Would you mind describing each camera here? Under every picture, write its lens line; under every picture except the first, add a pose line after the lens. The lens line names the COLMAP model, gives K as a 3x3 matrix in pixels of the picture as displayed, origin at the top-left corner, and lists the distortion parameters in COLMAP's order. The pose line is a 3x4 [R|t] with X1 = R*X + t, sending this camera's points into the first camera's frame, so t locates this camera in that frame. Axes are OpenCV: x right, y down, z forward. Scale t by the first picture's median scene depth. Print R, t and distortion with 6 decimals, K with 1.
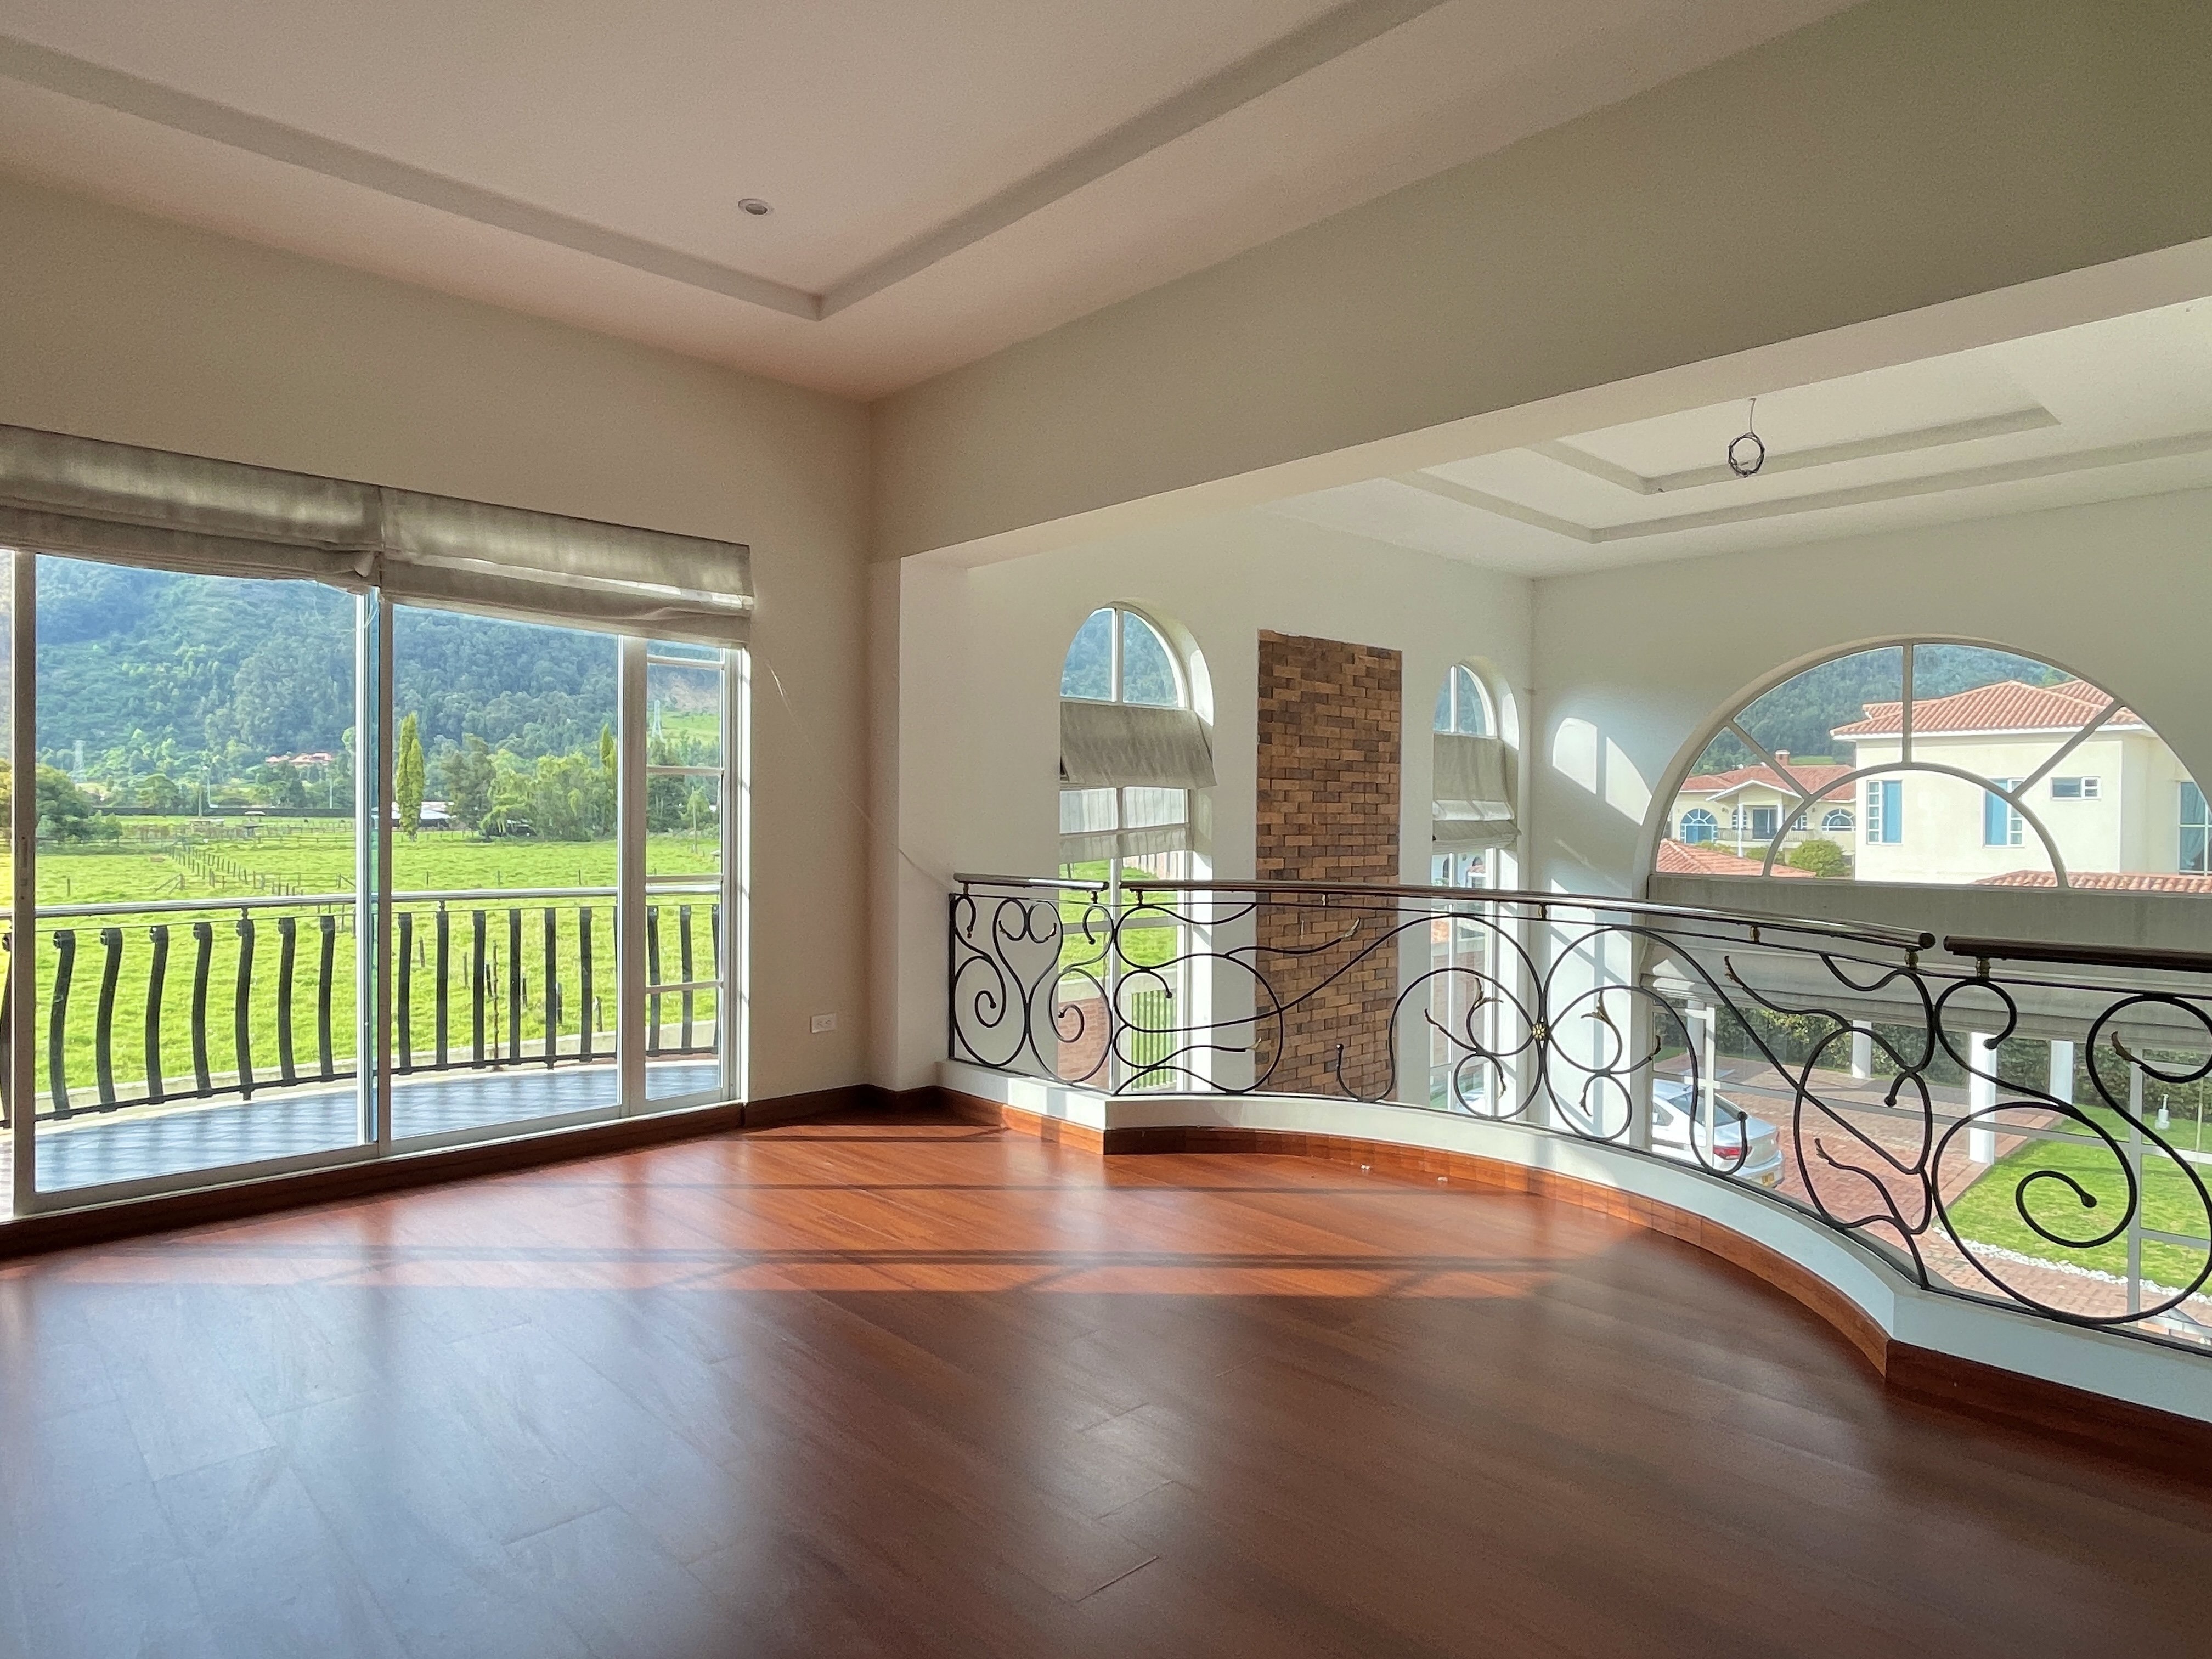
lens RADIAL K [[1292.0, 0, 1102.8], [0, 1292.0, 828.4], [0, 0, 1]] dist [0.002000, 0.000462]
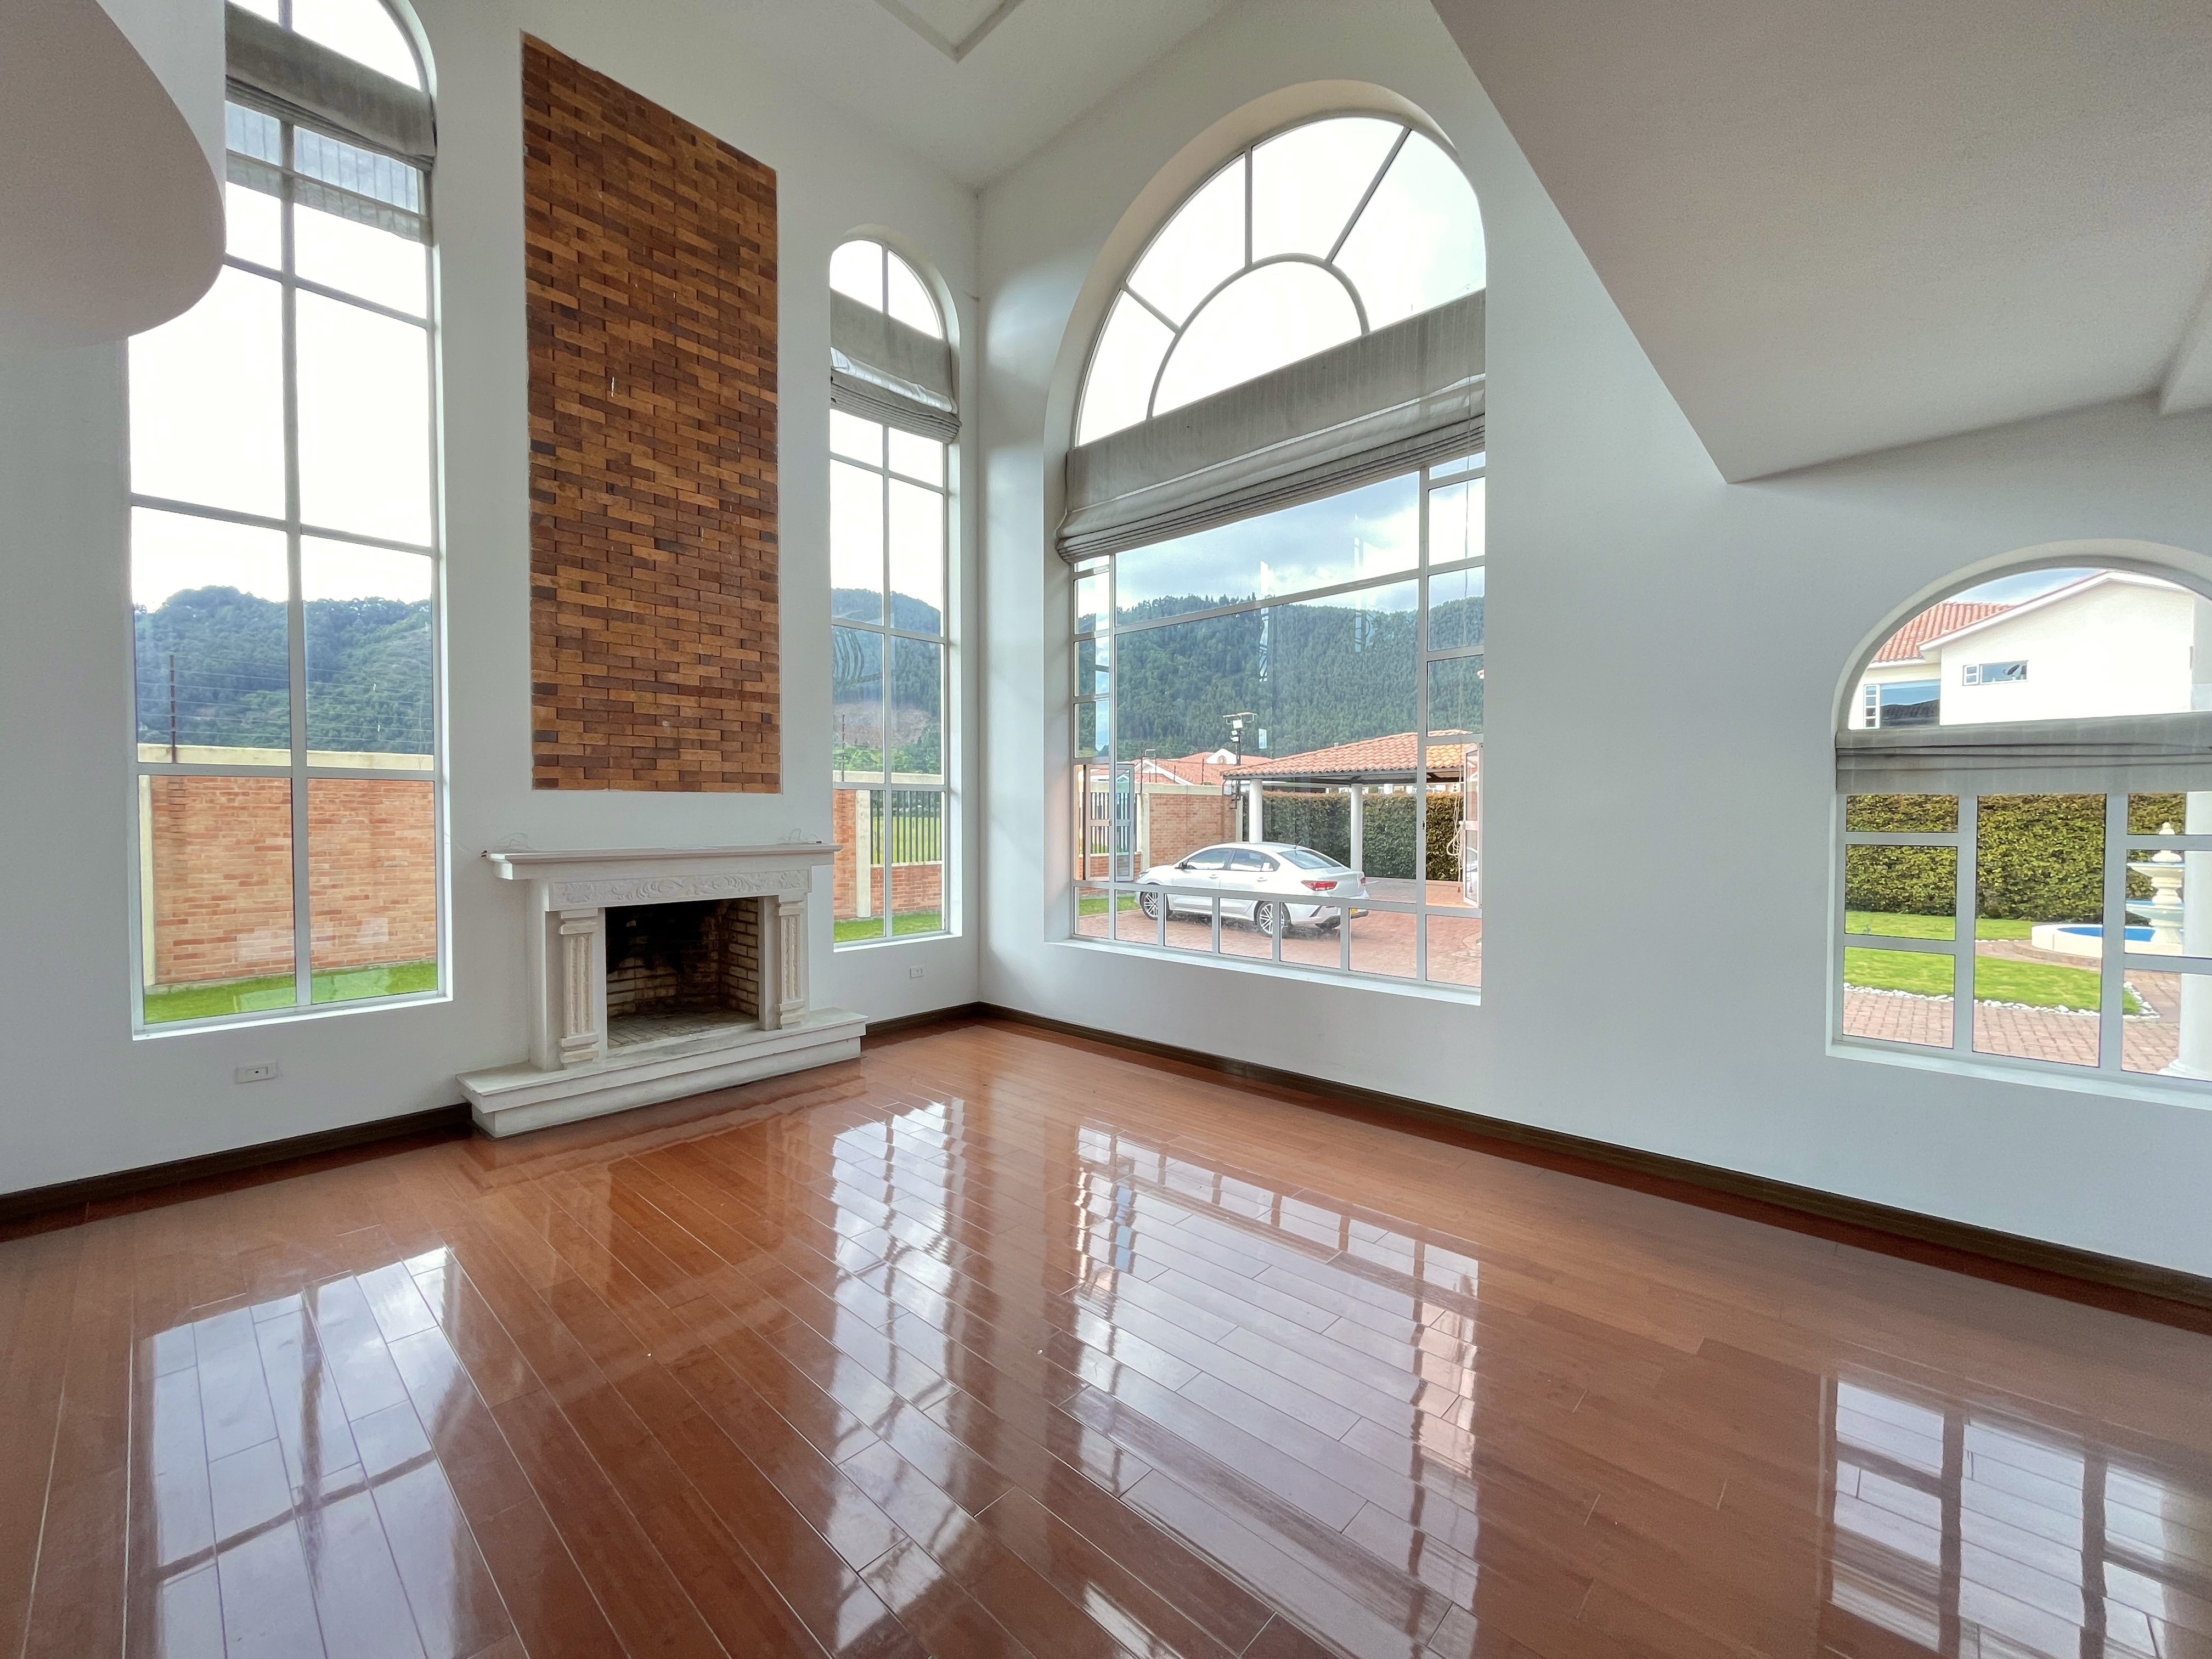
lens RADIAL K [[890.8, 0, 1101.3], [0, 890.8, 825.2], [0, 0, 1]] dist [-0.000095, 0.000036]
pose [[0.997818, -0.010728, 0.065150, 0.441901], [0.010293, 0.999923, 0.006997, 0.379529], [-0.065220, -0.006311, 0.997851, 0.289212]]
